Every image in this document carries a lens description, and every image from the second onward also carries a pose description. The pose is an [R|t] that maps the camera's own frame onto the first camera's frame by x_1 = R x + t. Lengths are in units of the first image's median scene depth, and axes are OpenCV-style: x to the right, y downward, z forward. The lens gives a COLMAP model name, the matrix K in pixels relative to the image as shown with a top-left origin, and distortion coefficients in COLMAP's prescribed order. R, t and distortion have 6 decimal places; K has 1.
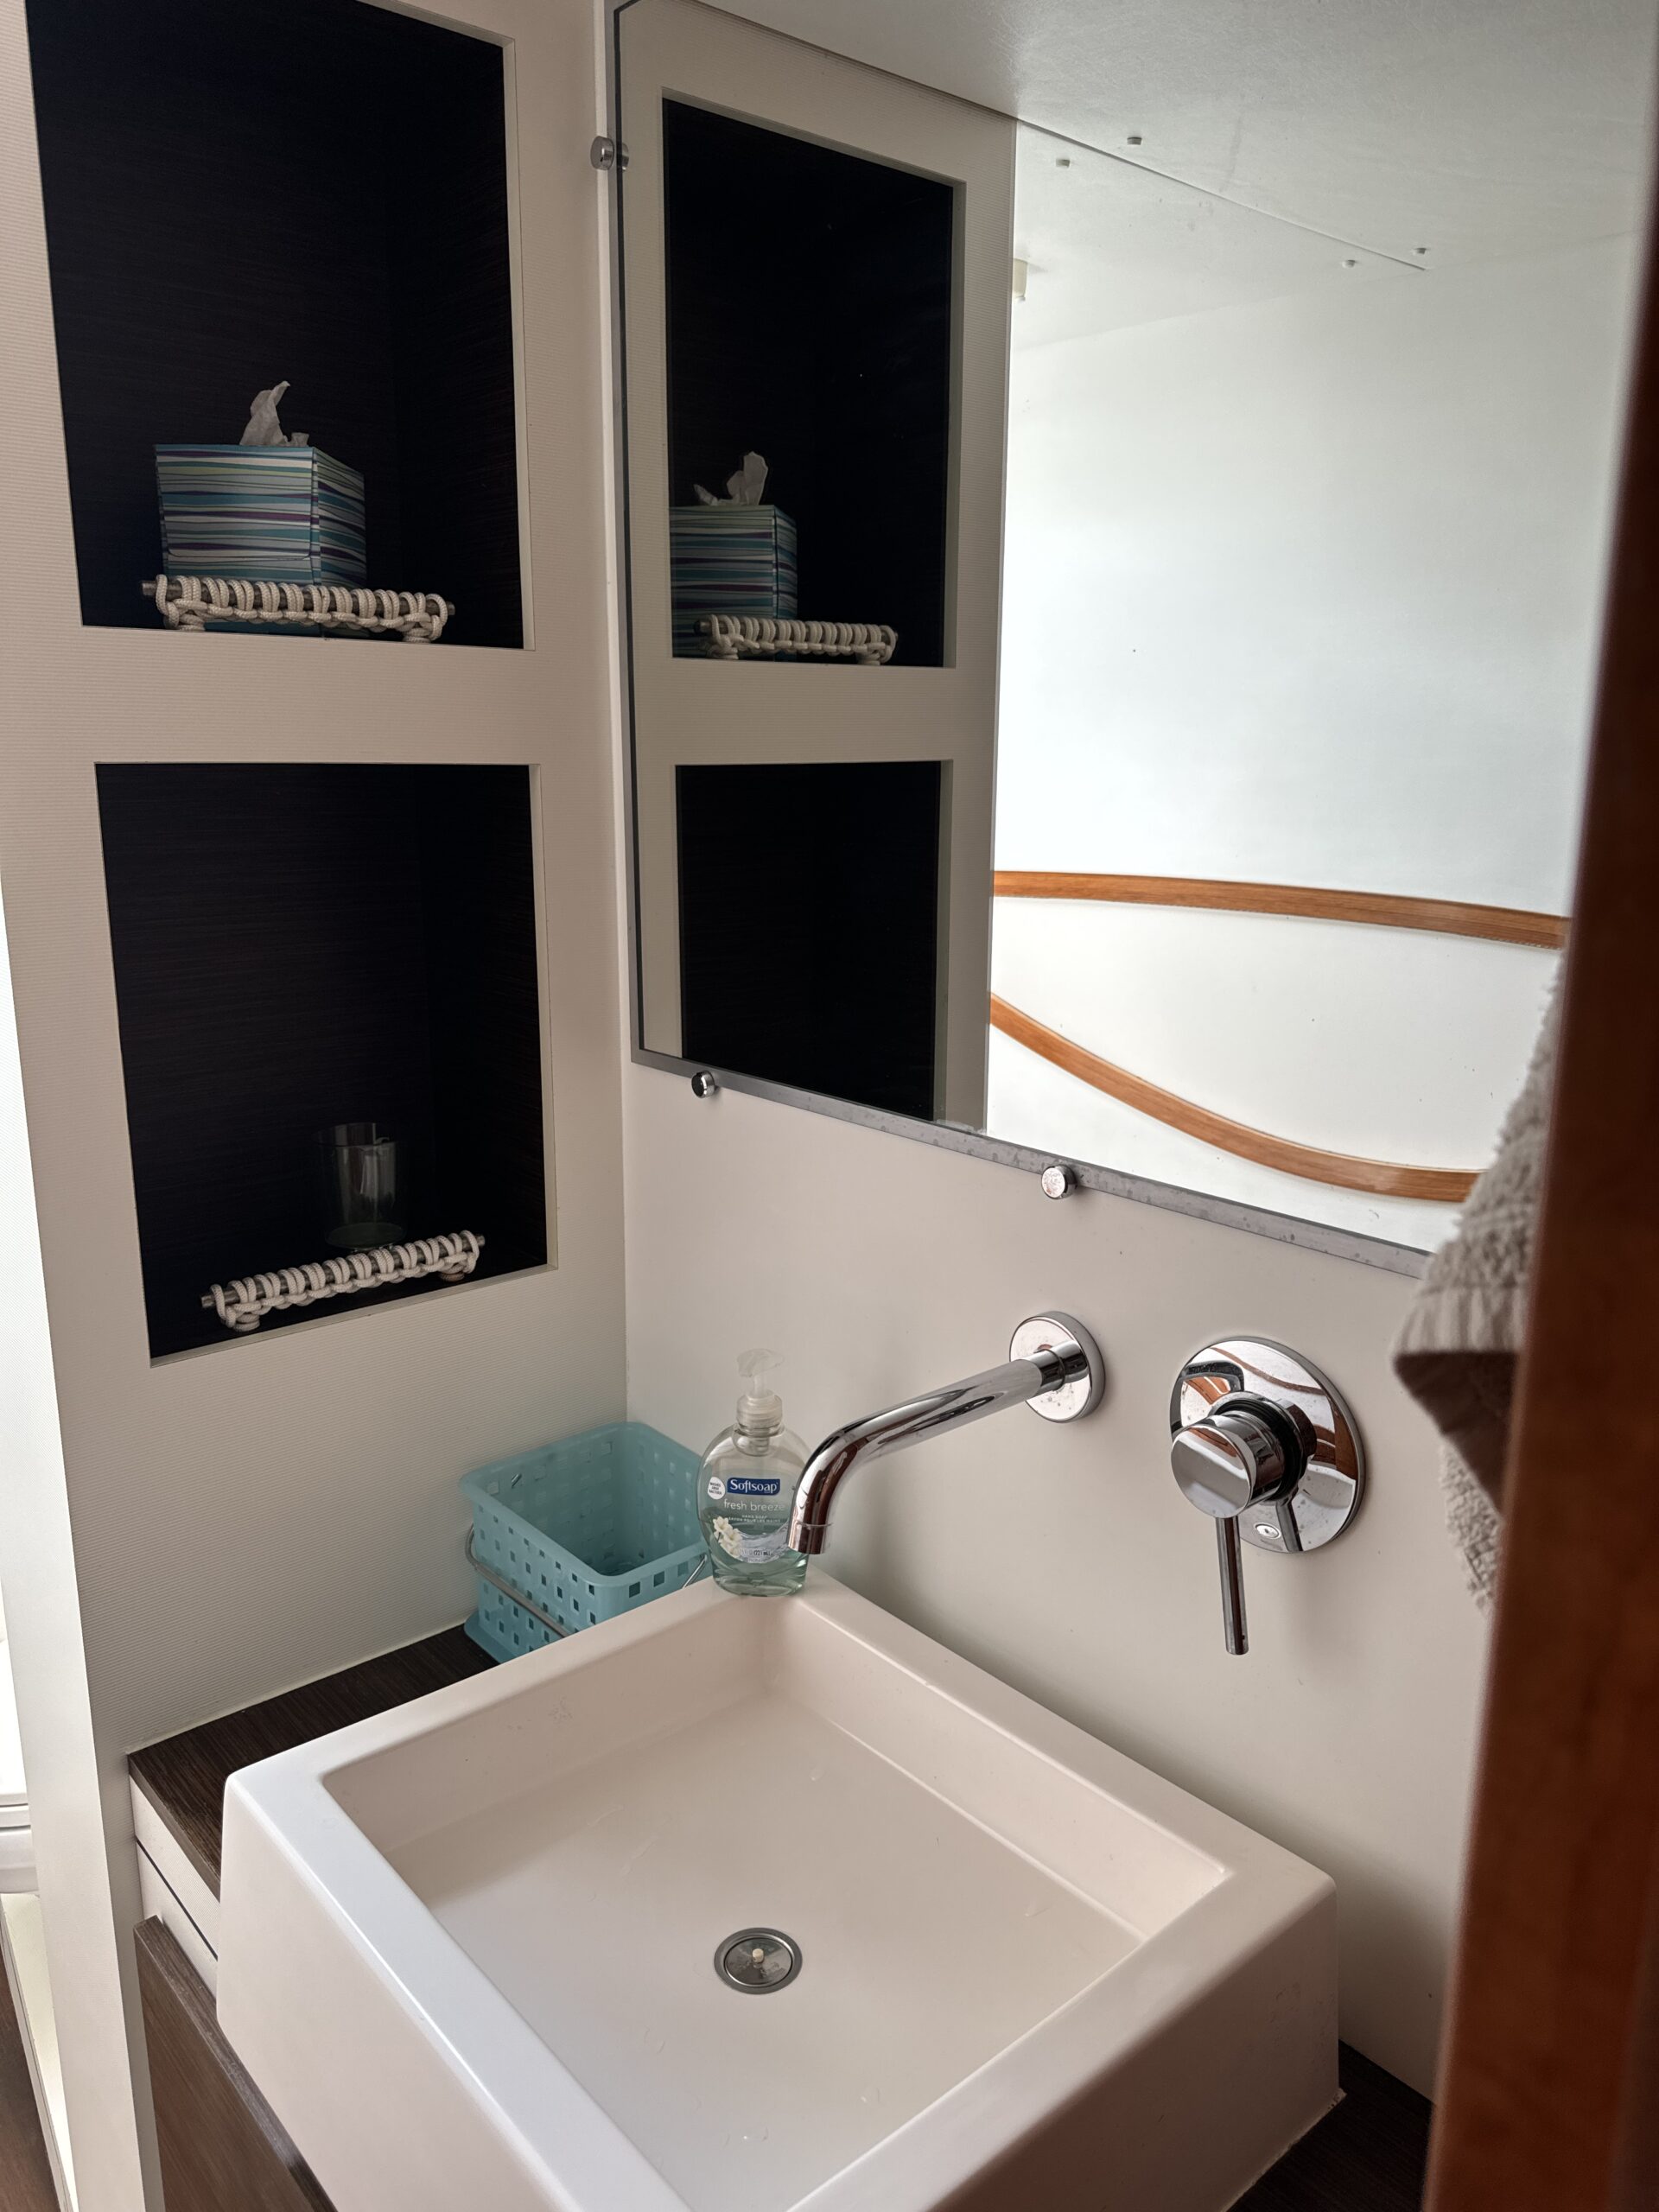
lens RADIAL K [[1564.2, 0, 791.8], [0, 1564.2, 1097.7], [0, 0, 1]] dist [0.125468, -0.287019]
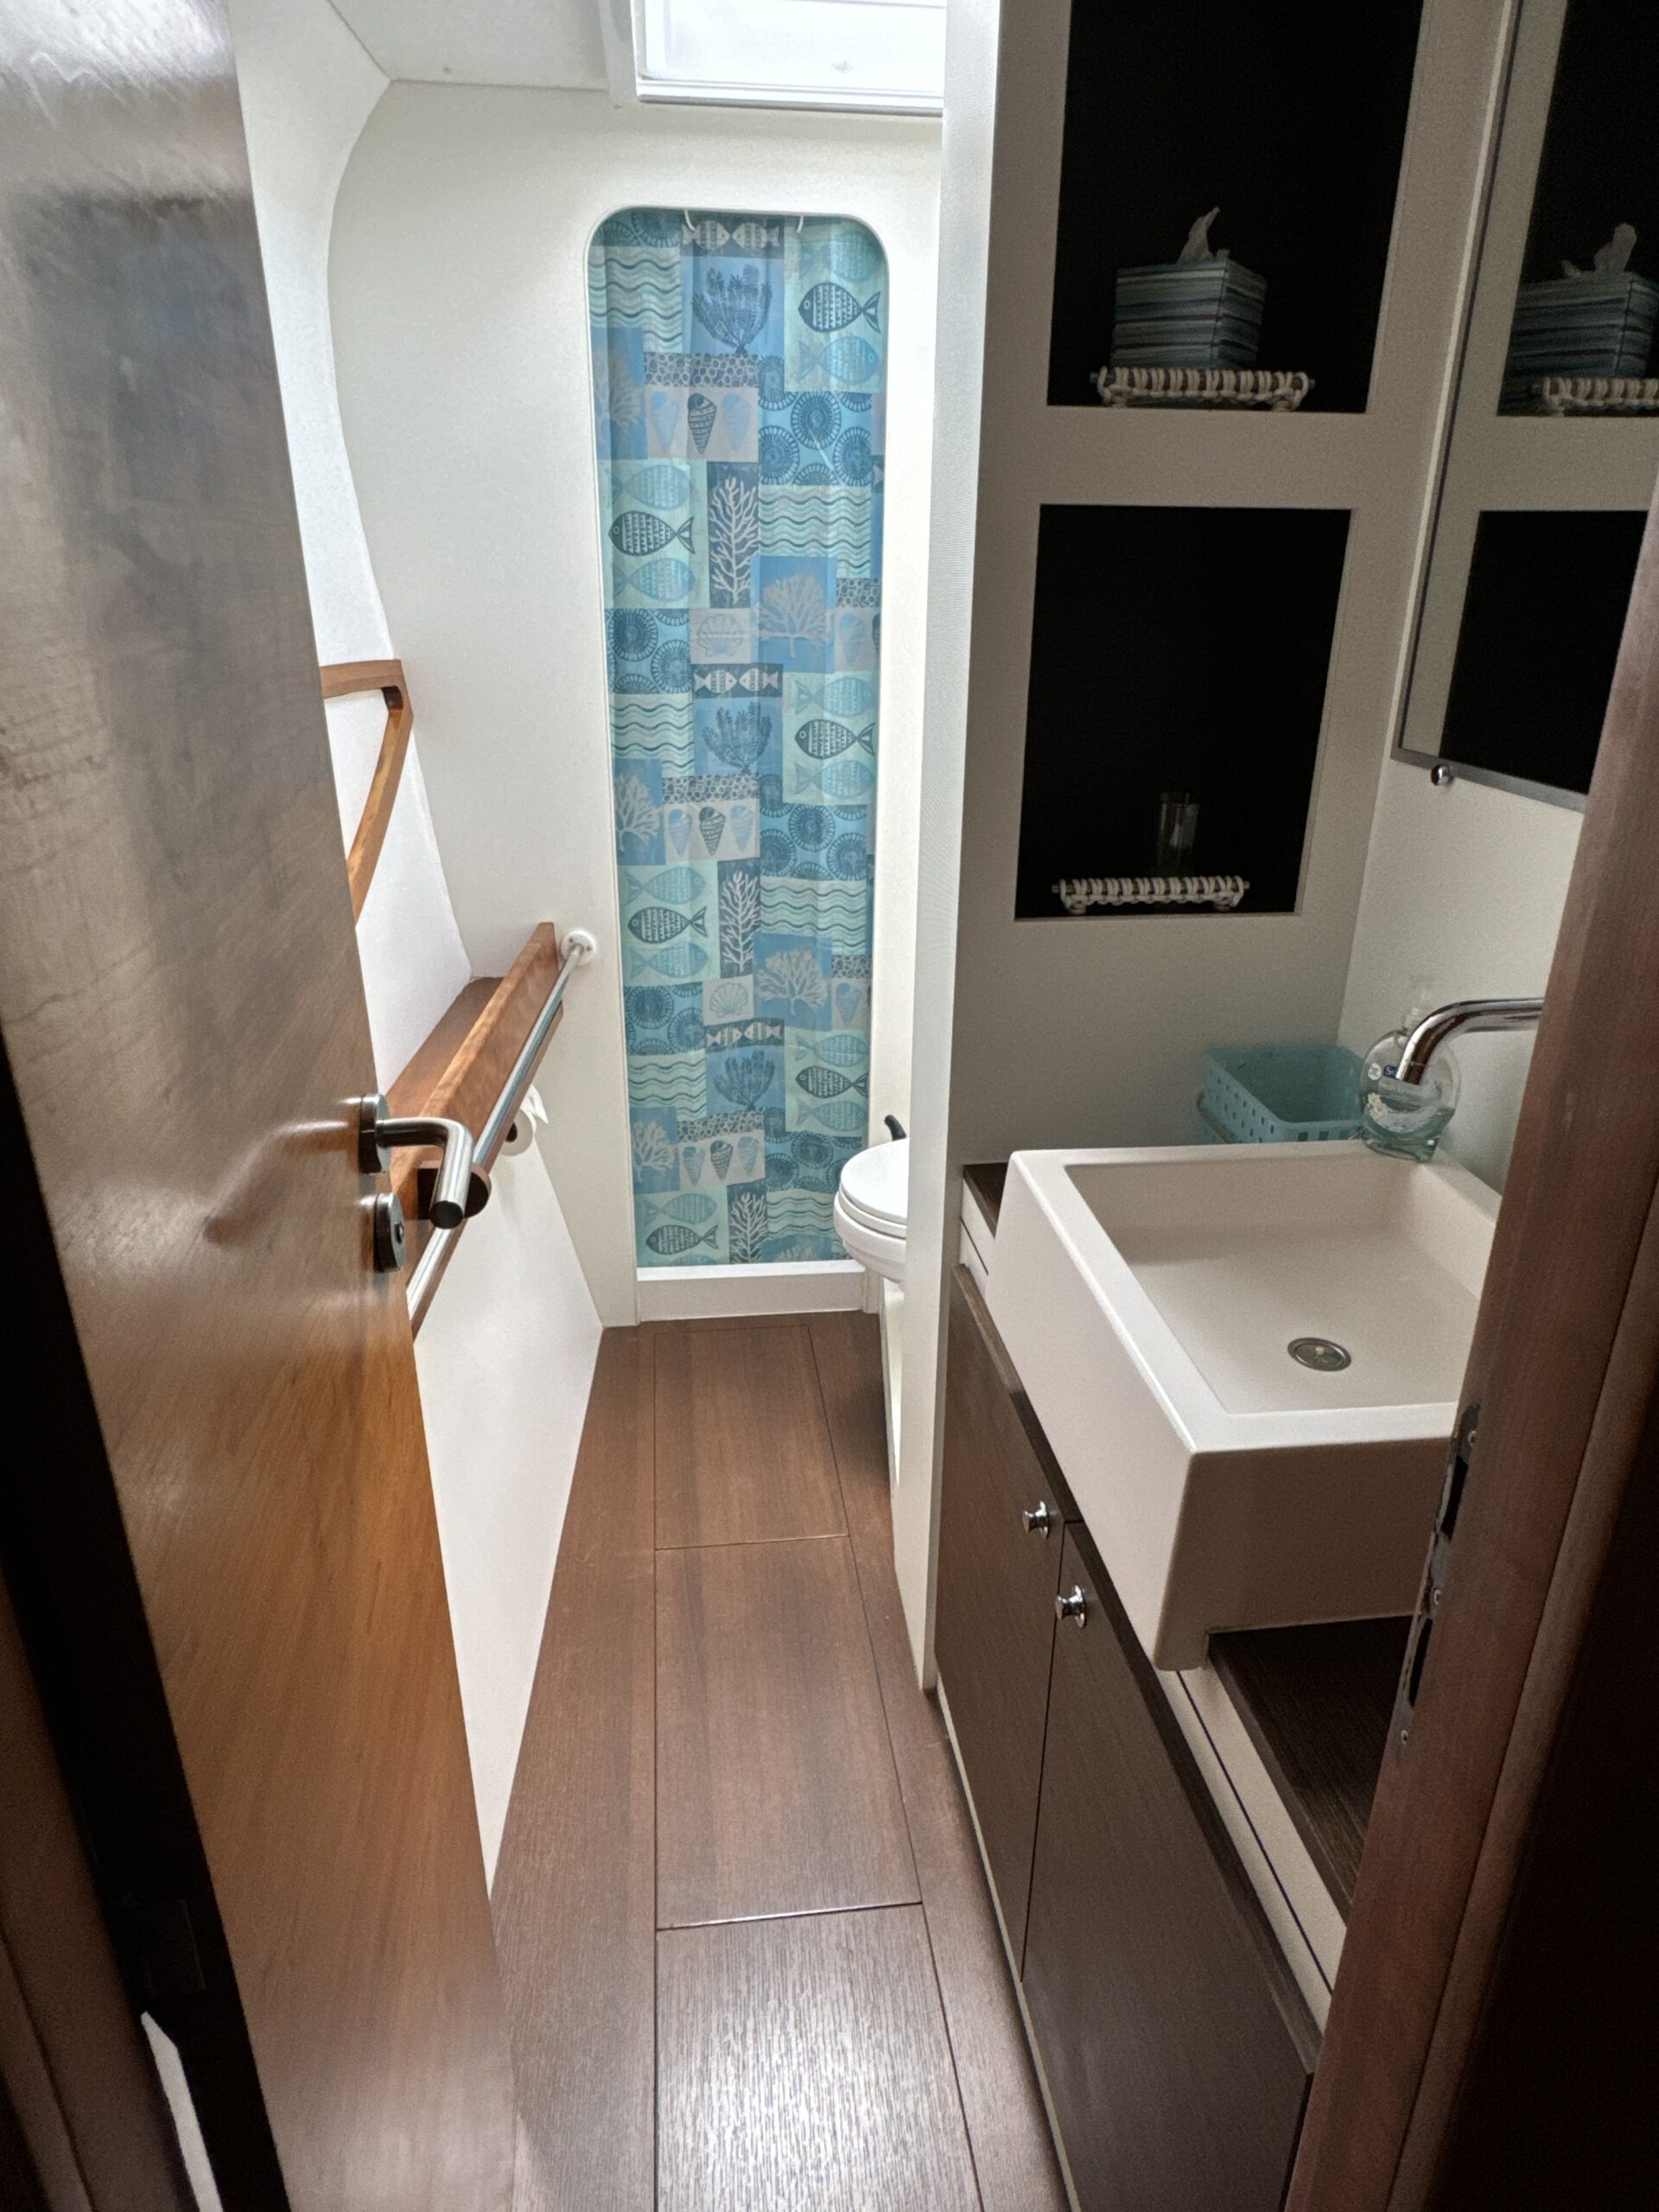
lens RADIAL K [[1305.0, 0, 824.8], [0, 1305.0, 1114.8], [0, 0, 1]] dist [0.031223, -0.018843]
pose [[0.832126, 0.217069, -0.510340, 0.139403], [-0.127309, 0.970410, 0.205174, 0.109342], [0.539776, -0.105760, 0.835139, -0.203793]]
